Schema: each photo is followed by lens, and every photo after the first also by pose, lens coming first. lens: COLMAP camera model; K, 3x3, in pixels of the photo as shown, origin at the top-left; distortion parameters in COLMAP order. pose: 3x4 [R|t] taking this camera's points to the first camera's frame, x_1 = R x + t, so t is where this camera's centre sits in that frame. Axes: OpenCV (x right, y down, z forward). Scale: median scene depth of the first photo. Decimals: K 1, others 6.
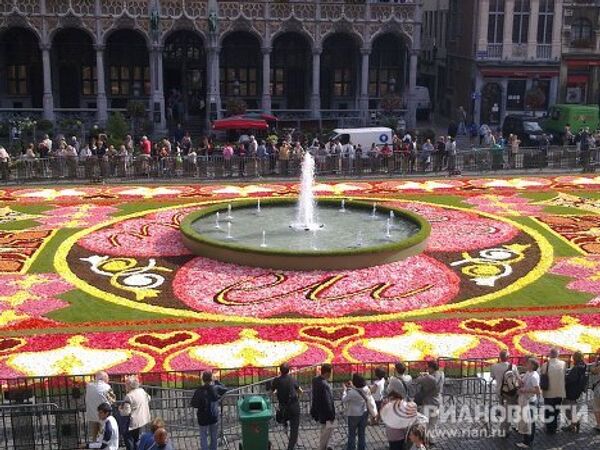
lens RADIAL K [[913.8, 0, 300.0], [0, 913.8, 225.0], [0, 0, 1]] dist [0.004766, 0.028115]
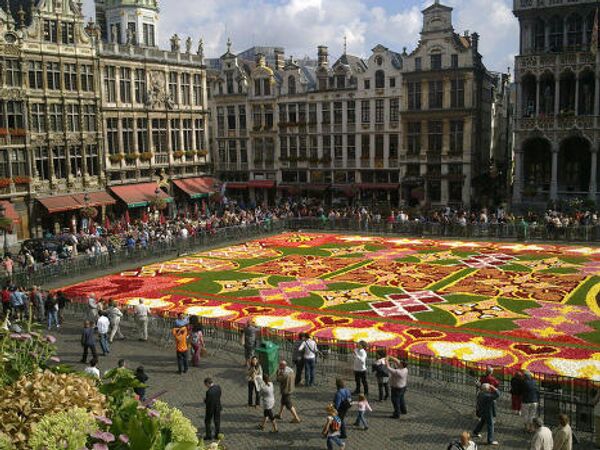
lens RADIAL K [[593.6, 0, 300.0], [0, 593.6, 225.0], [0, 0, 1]] dist [0.015807, -0.116483]
pose [[0.751813, 0.045136, -0.657830, 0.273641], [-0.091177, 0.995187, -0.035920, -0.004929], [0.653042, 0.086984, 0.752309, 0.047880]]
